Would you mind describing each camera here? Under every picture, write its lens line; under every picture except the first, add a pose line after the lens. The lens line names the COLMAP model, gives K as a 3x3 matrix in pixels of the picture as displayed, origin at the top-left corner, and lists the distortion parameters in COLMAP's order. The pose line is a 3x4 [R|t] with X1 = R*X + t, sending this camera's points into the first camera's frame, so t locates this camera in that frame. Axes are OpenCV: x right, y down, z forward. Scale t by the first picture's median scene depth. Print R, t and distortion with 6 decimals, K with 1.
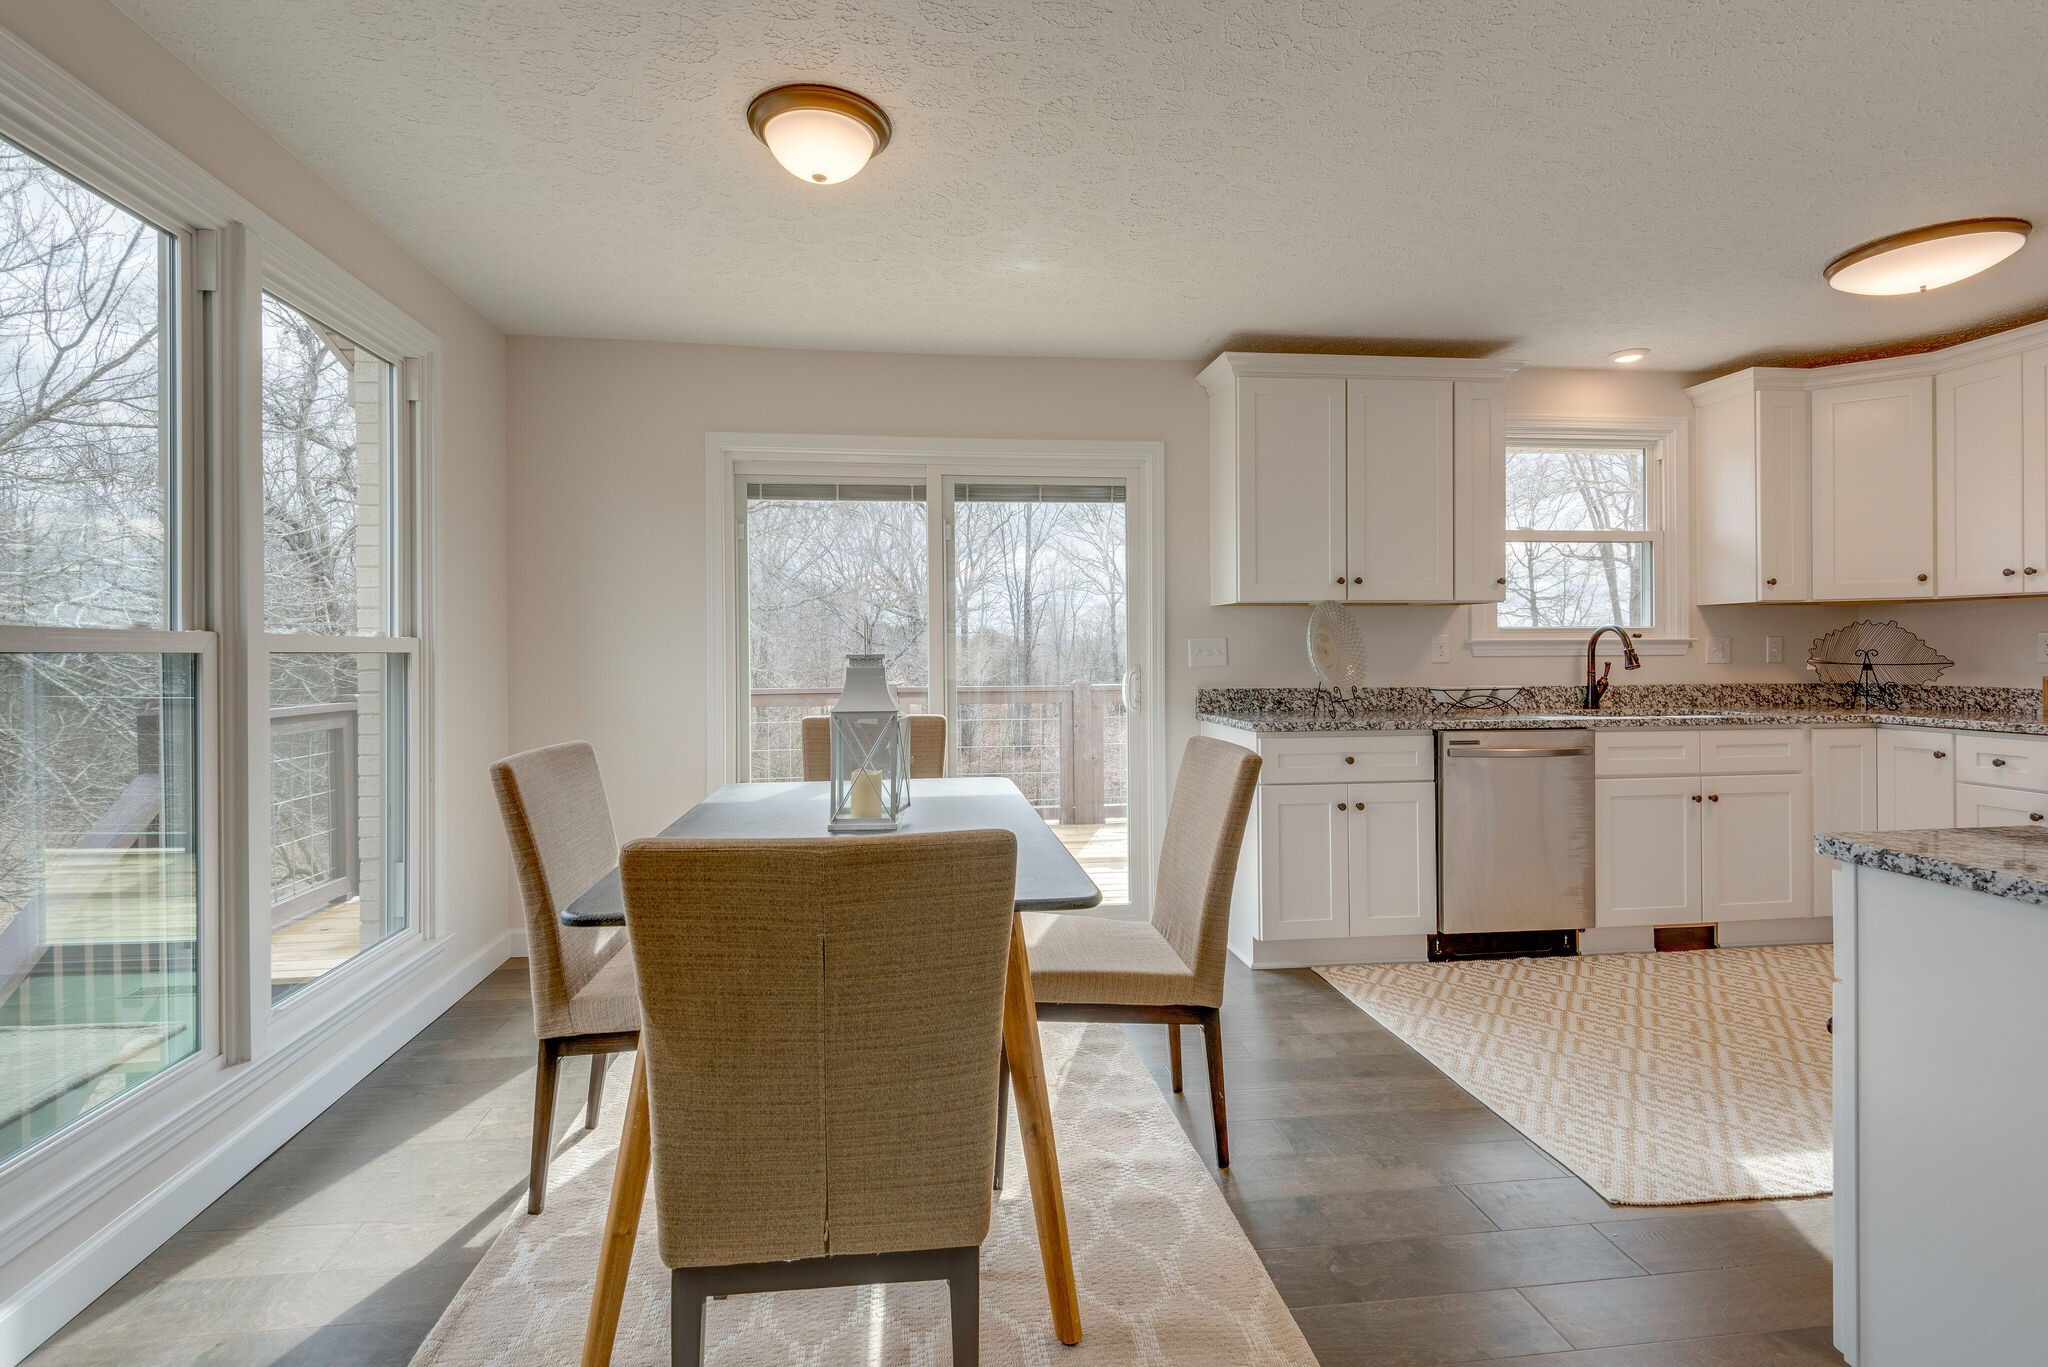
lens RADIAL K [[984.2, 0, 1005.1], [0, 984.2, 648.5], [0, 0, 1]] dist [0.034399, -0.022777]
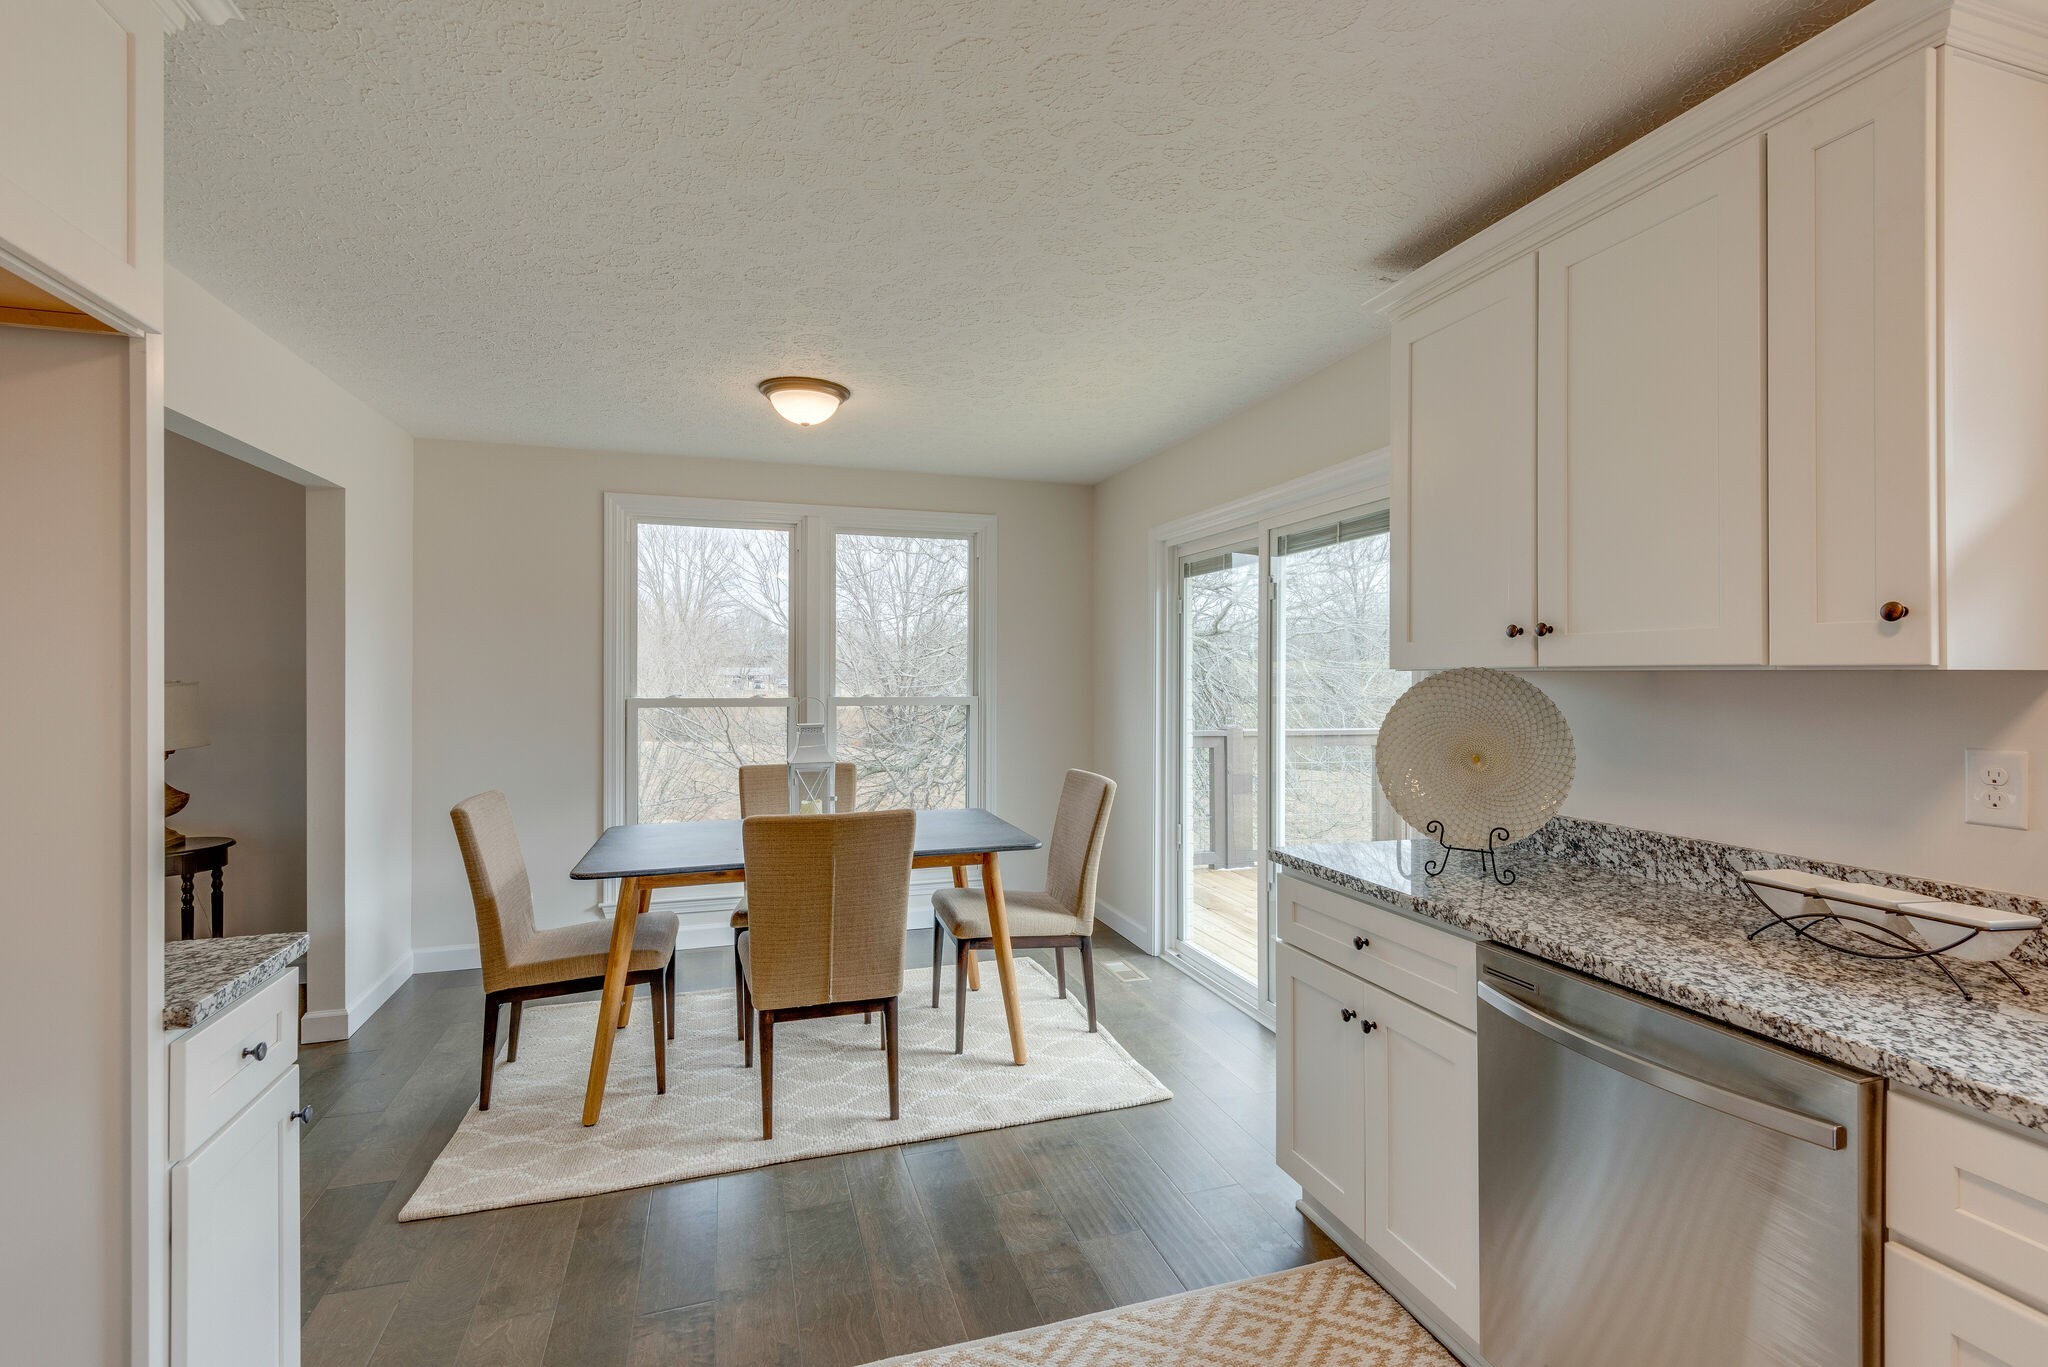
lens RADIAL K [[936.6, 0, 1016.0], [0, 936.6, 670.1], [0, 0, 1]] dist [-0.002822, -0.000312]
pose [[0.165942, 0.002107, -0.986133, 0.793525], [-0.002763, 0.999995, 0.001672, -0.046887], [0.986132, 0.002447, 0.165947, 0.641411]]
